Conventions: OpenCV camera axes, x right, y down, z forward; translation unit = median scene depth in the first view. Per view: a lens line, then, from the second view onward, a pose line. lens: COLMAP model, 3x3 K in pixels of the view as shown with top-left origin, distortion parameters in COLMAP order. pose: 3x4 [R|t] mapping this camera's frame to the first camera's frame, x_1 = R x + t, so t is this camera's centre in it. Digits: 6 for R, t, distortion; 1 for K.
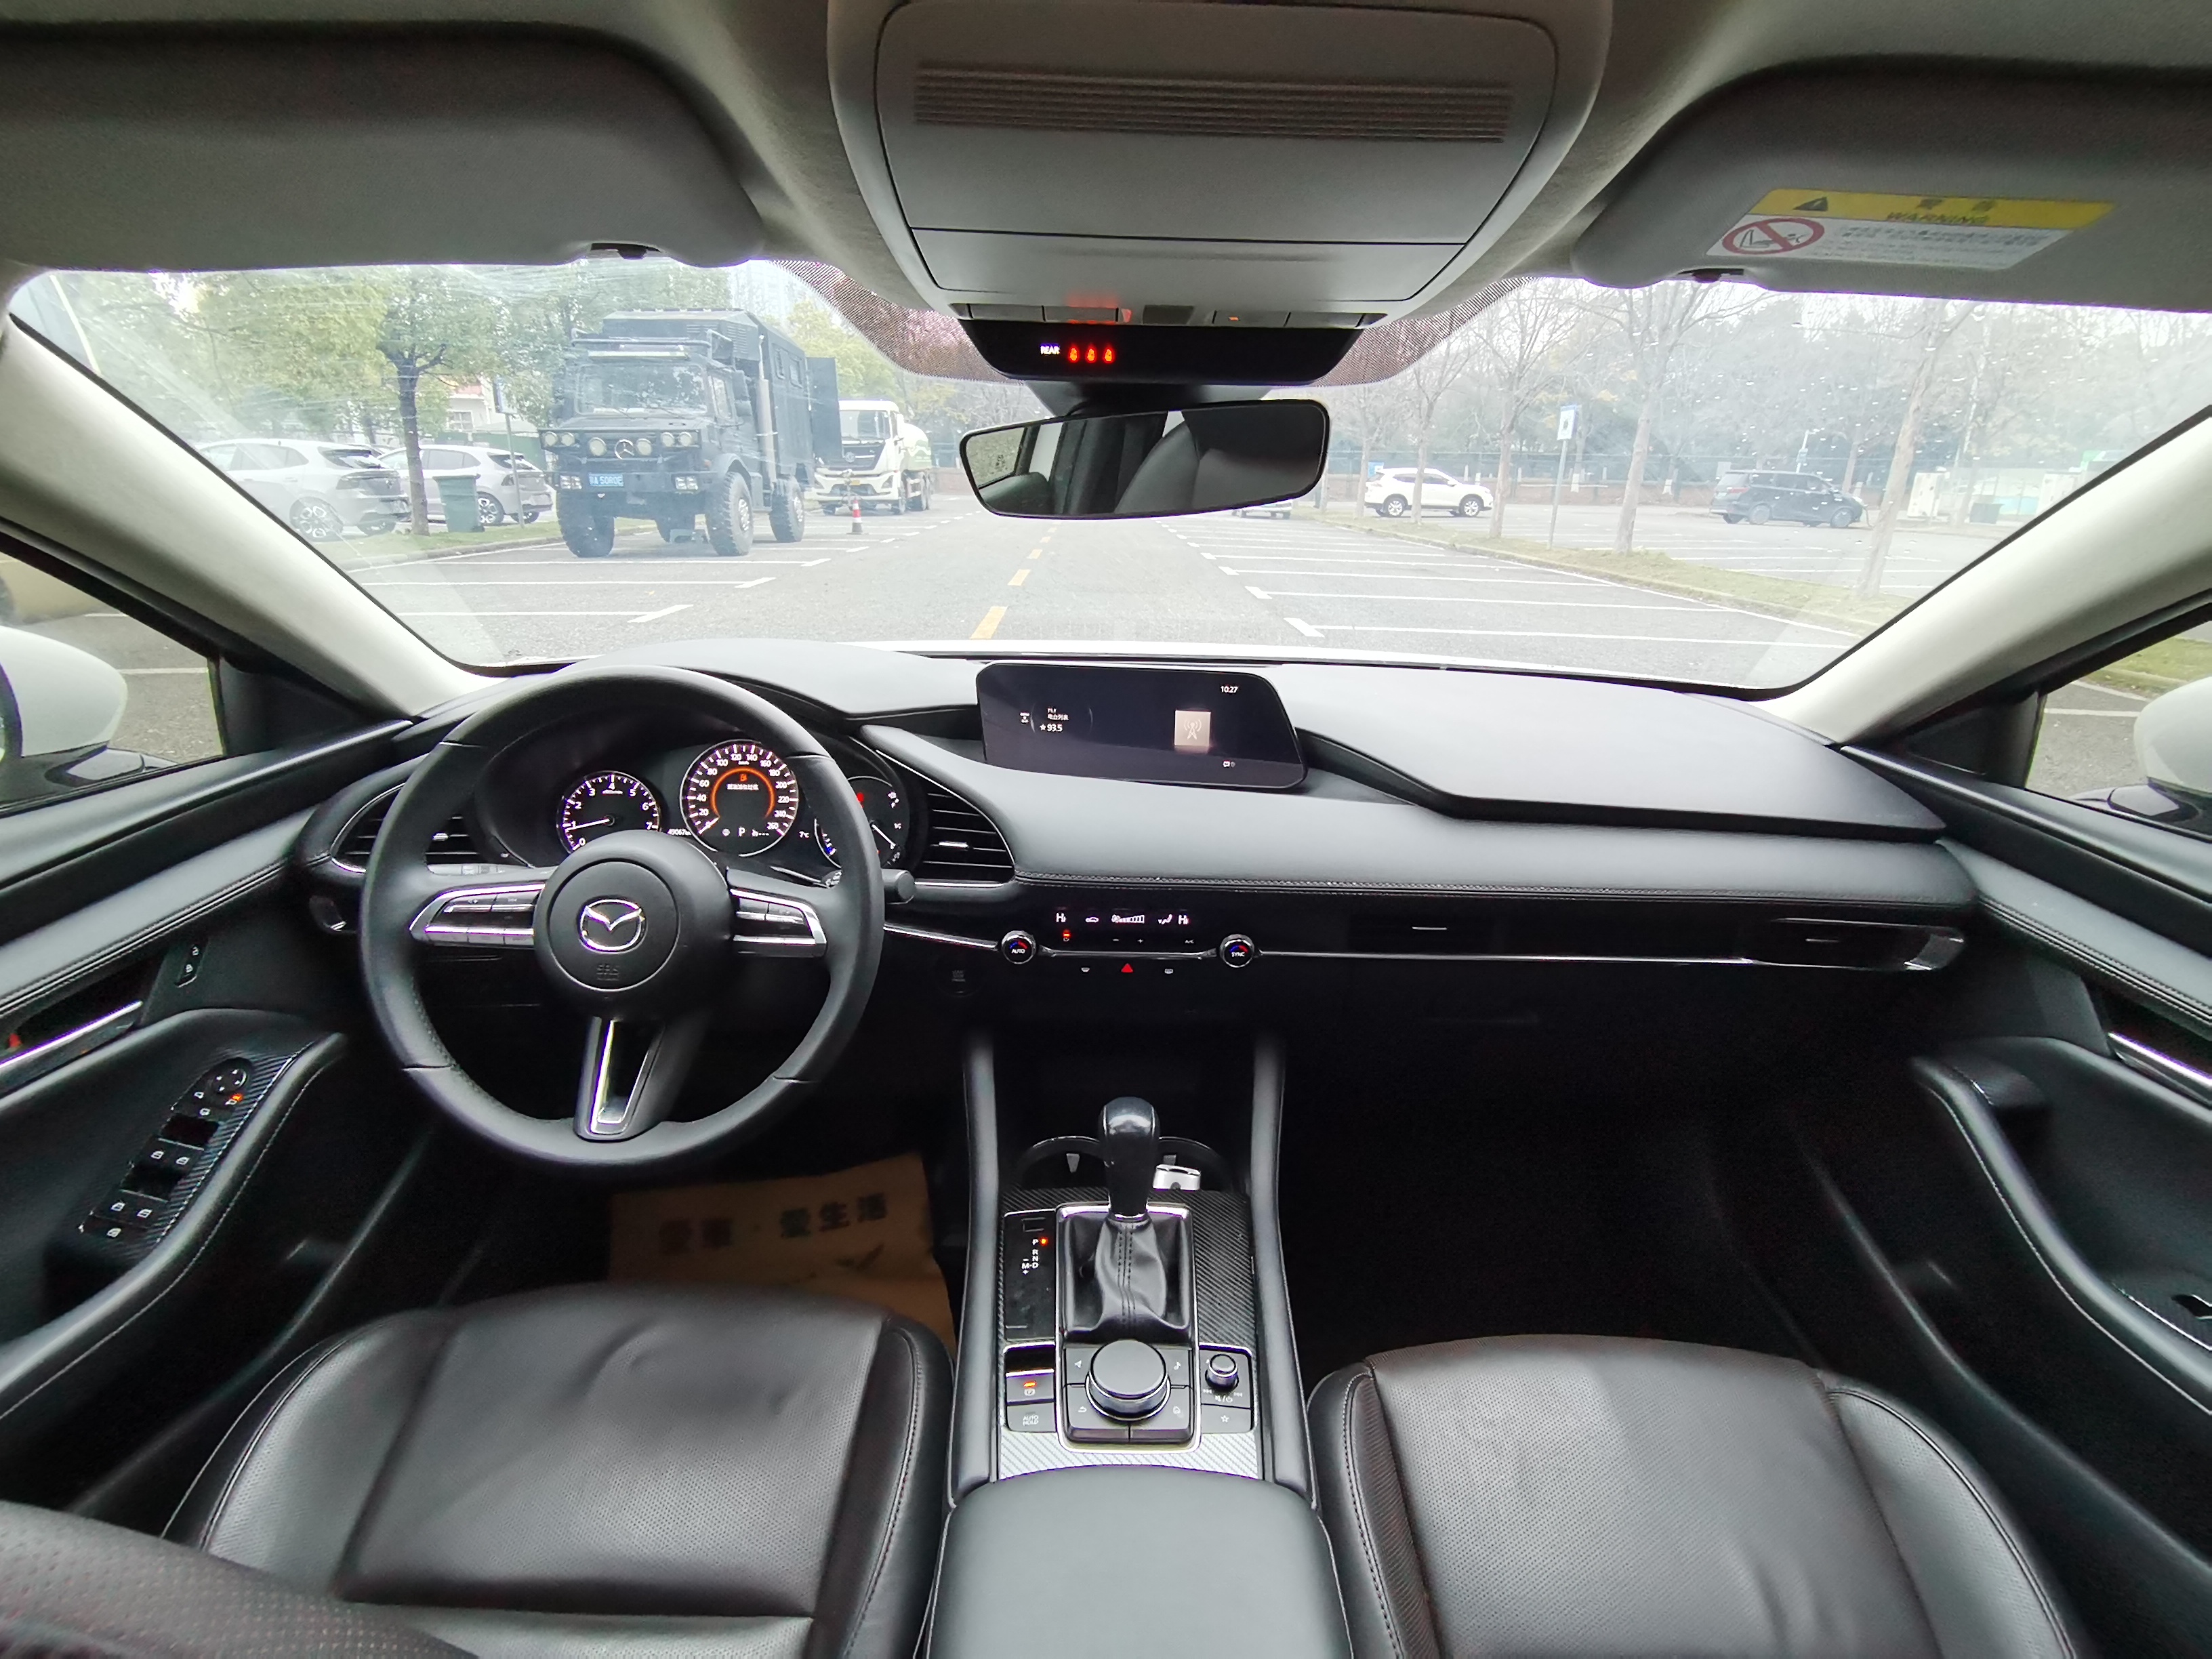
lens RADIAL K [[1094.4, 0, 1106.0], [0, 1094.4, 829.5], [0, 0, 1]] dist [0.014119, -0.001181]
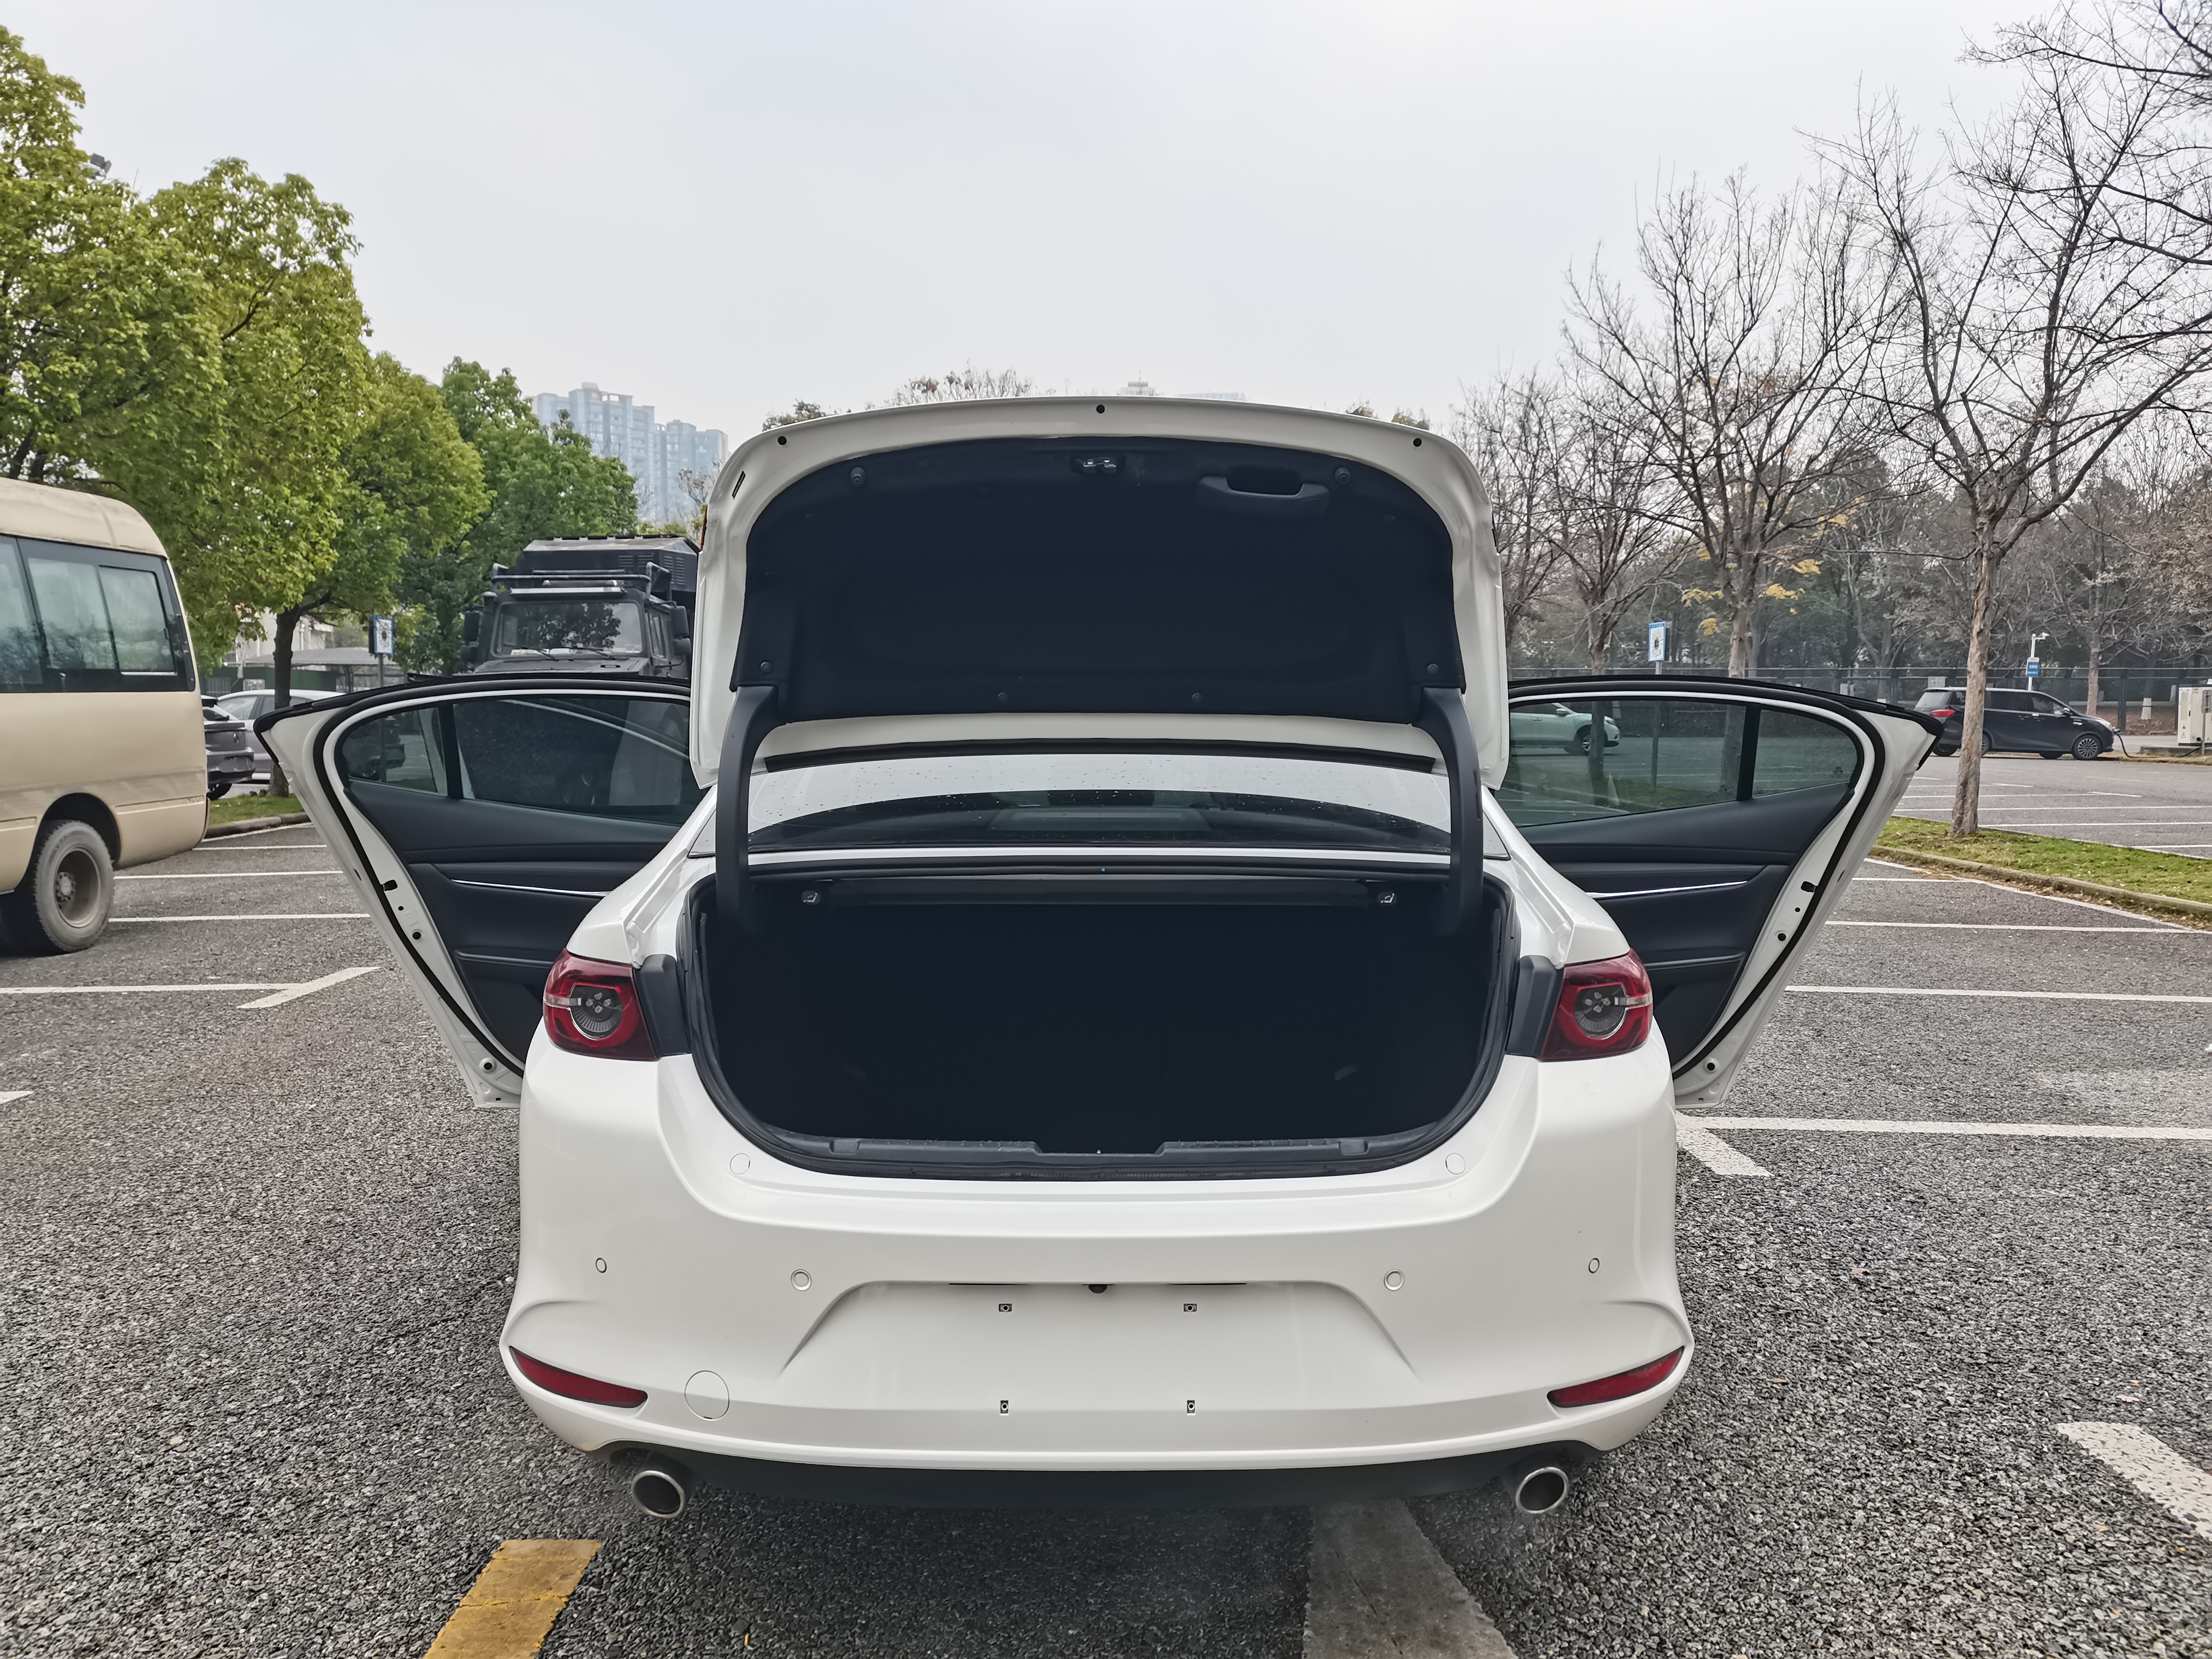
lens RADIAL K [[1626.8, 0, 1107.2], [0, 1626.8, 892.0], [0, 0, 1]] dist [0.054212, -0.058791]
pose [[0.999849, -0.017340, -0.001289, 0.034068], [0.016746, 0.980271, -0.196948, 0.997285], [0.004679, 0.196897, 0.980413, -3.408622]]
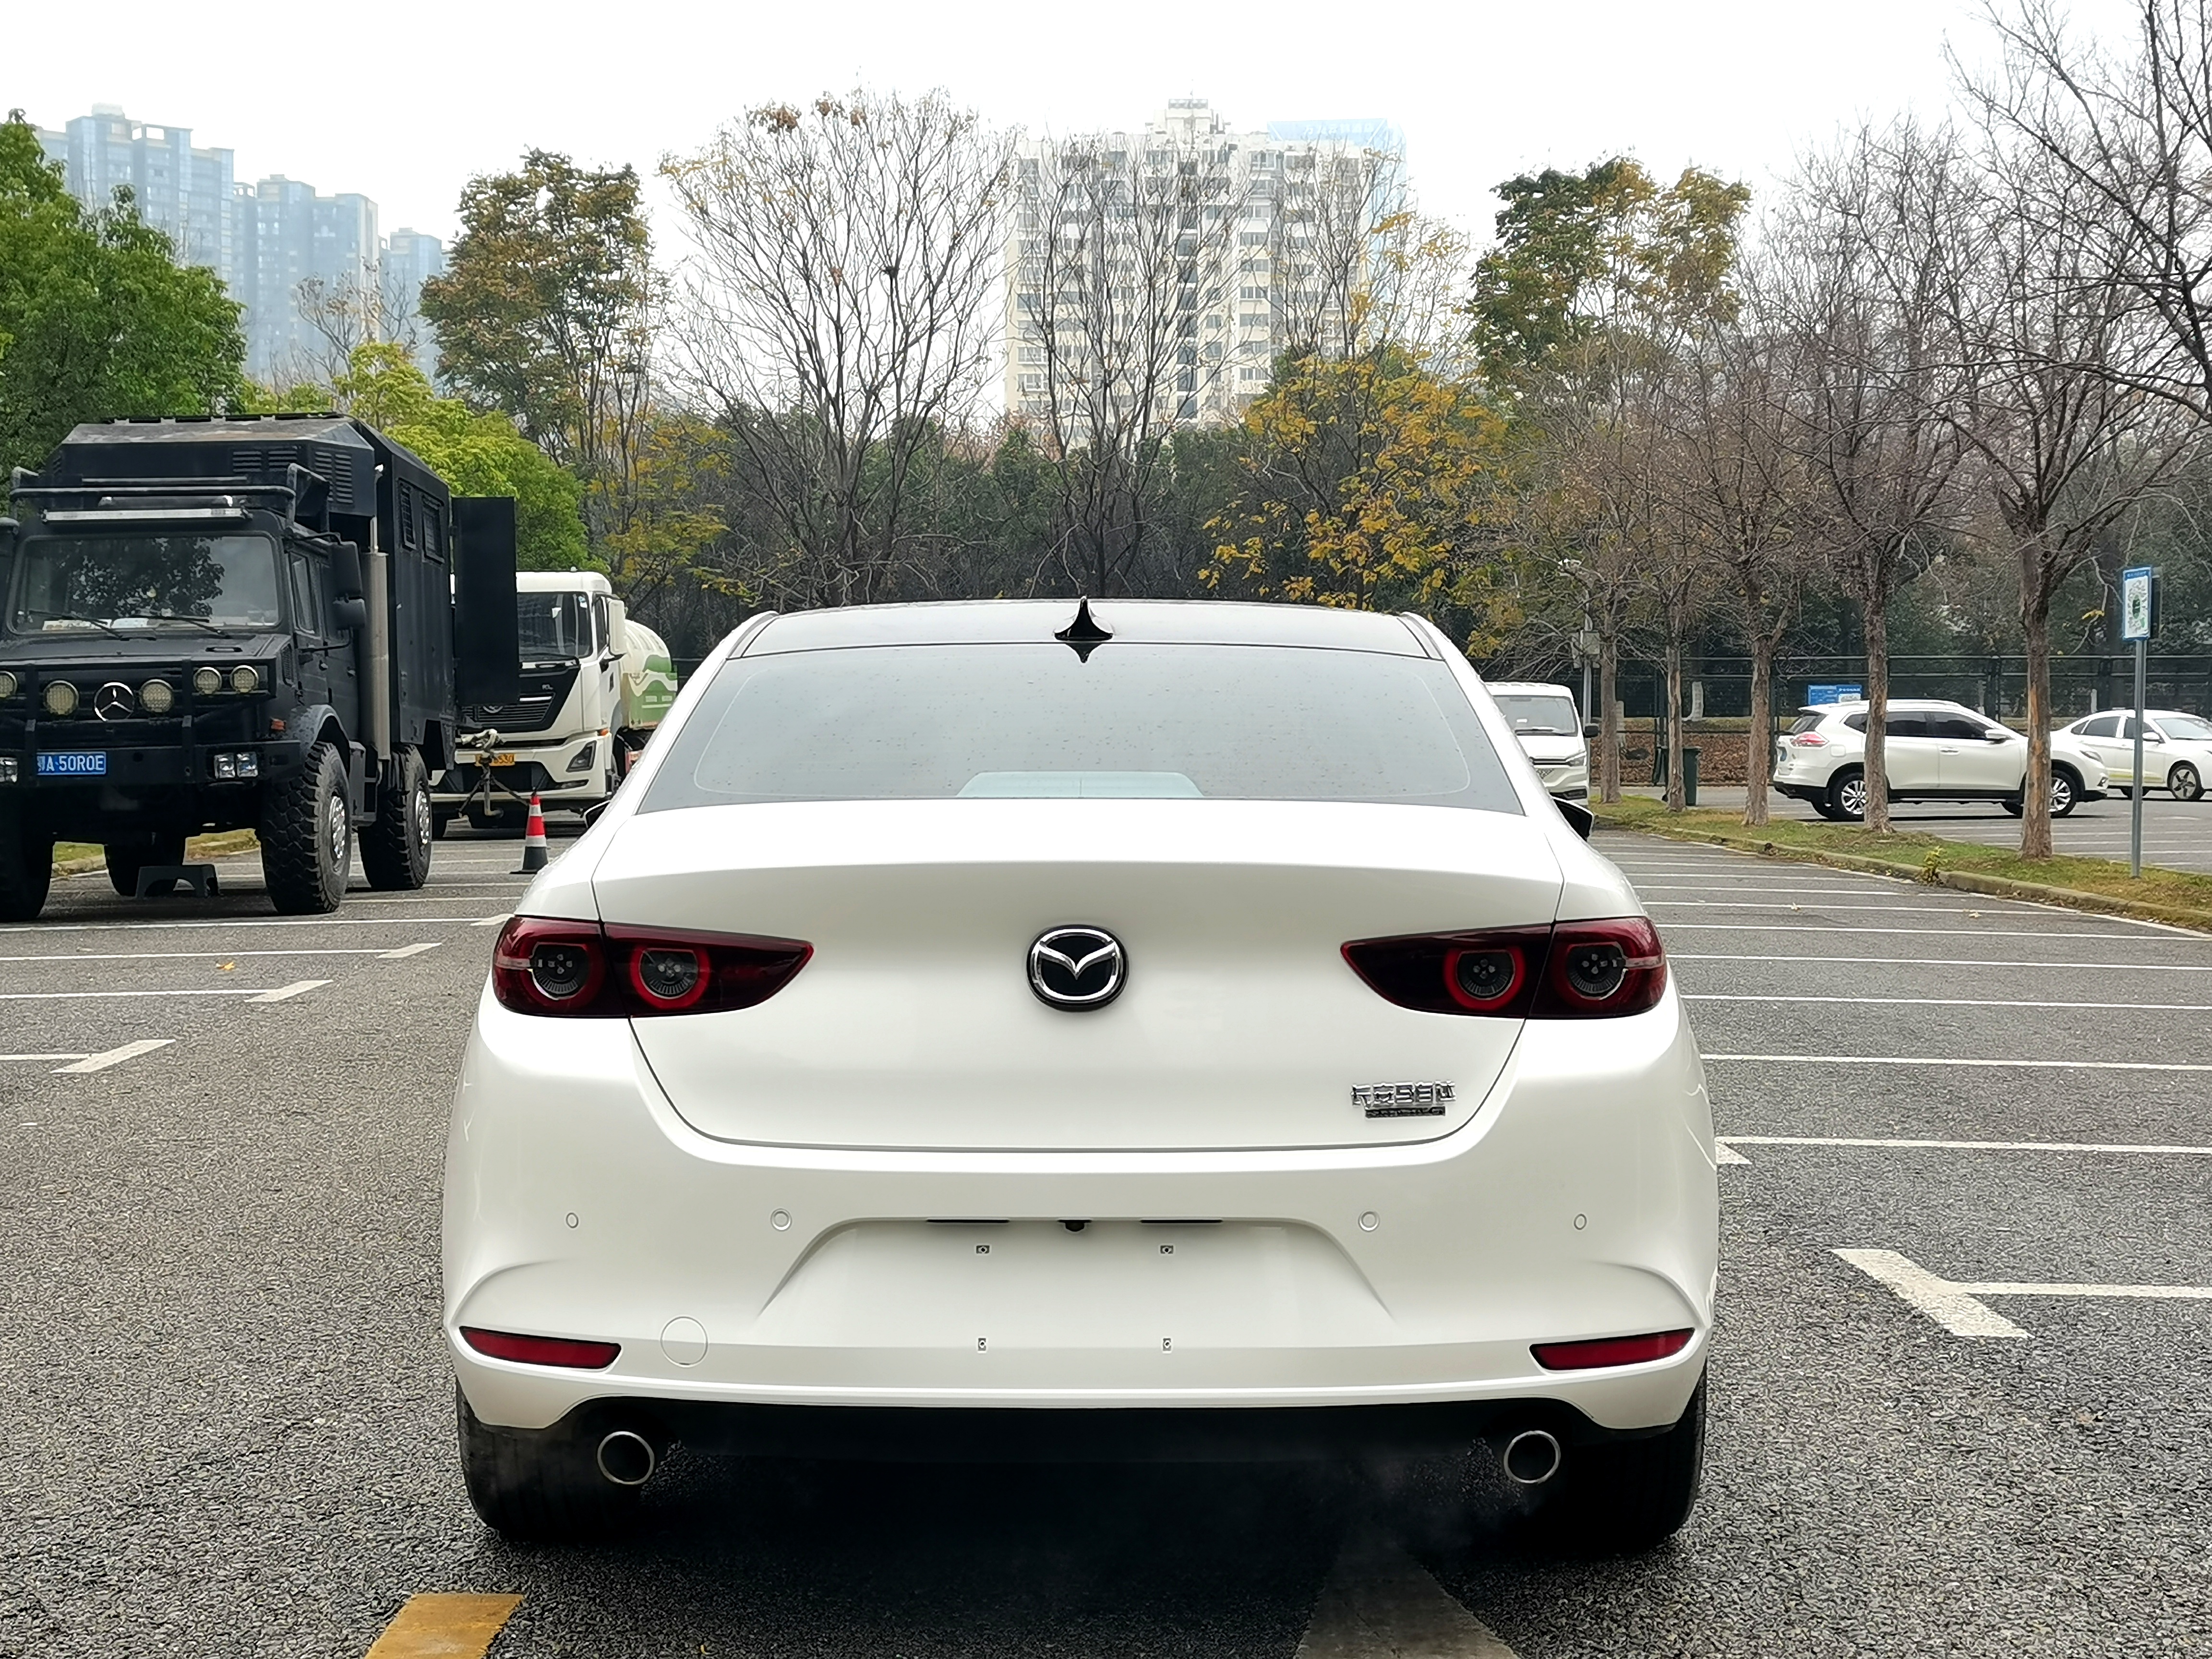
lens RADIAL K [[3268.8, 0, 1106.0], [0, 3268.8, 829.5], [0, 0, 1]] dist [0.061836, -0.094169]
pose [[0.999807, -0.018571, -0.006366, 0.080319], [0.016062, 0.960256, -0.278659, 1.662468], [0.011288, 0.278503, 0.960369, -5.182027]]
